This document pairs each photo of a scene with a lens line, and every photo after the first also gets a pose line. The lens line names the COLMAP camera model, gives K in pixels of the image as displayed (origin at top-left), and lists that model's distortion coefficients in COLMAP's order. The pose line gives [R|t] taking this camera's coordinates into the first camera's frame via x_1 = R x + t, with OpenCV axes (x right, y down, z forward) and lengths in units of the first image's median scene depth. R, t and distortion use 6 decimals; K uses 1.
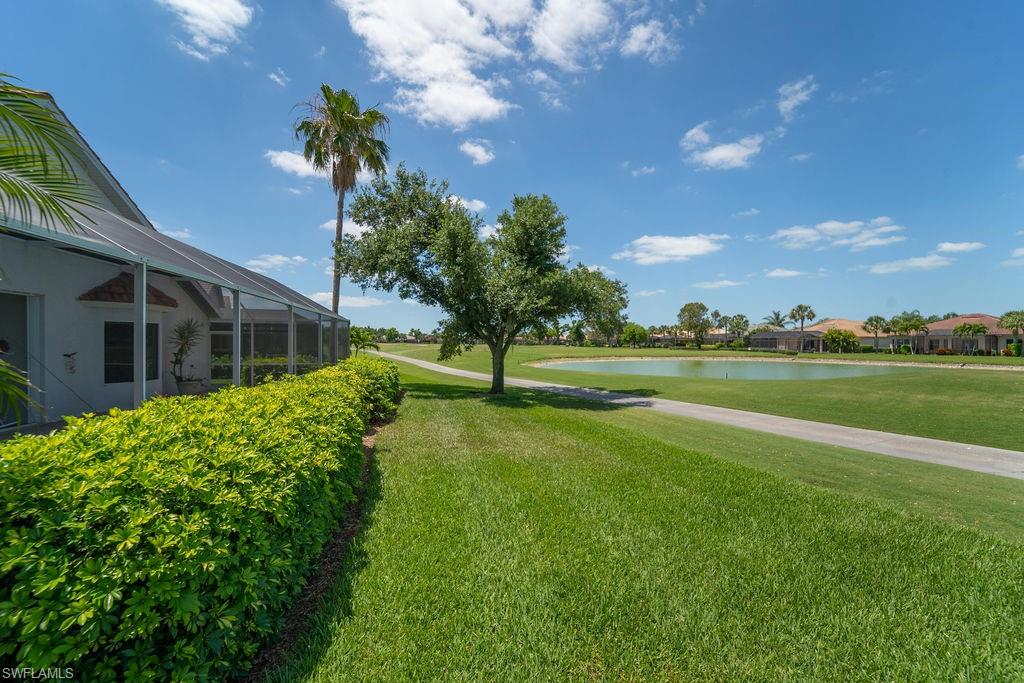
lens RADIAL K [[418.9, 0, 512.3], [0, 418.9, 330.2], [0, 0, 1]] dist [0.000167, 0.000112]
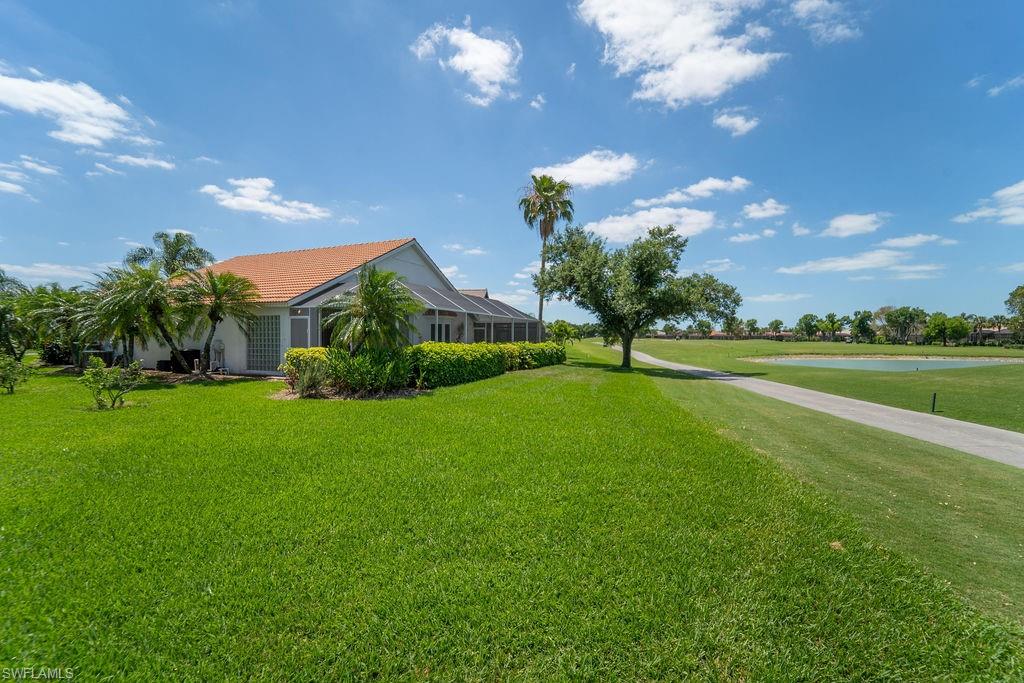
lens RADIAL K [[418.5, 0, 518.9], [0, 418.5, 344.8], [0, 0, 1]] dist [-0.000106, -0.000110]
pose [[0.846687, 0.015184, -0.531875, 0.077092], [0.009749, 0.998982, 0.044039, -0.000945], [0.532002, -0.042473, 0.845677, -0.085609]]
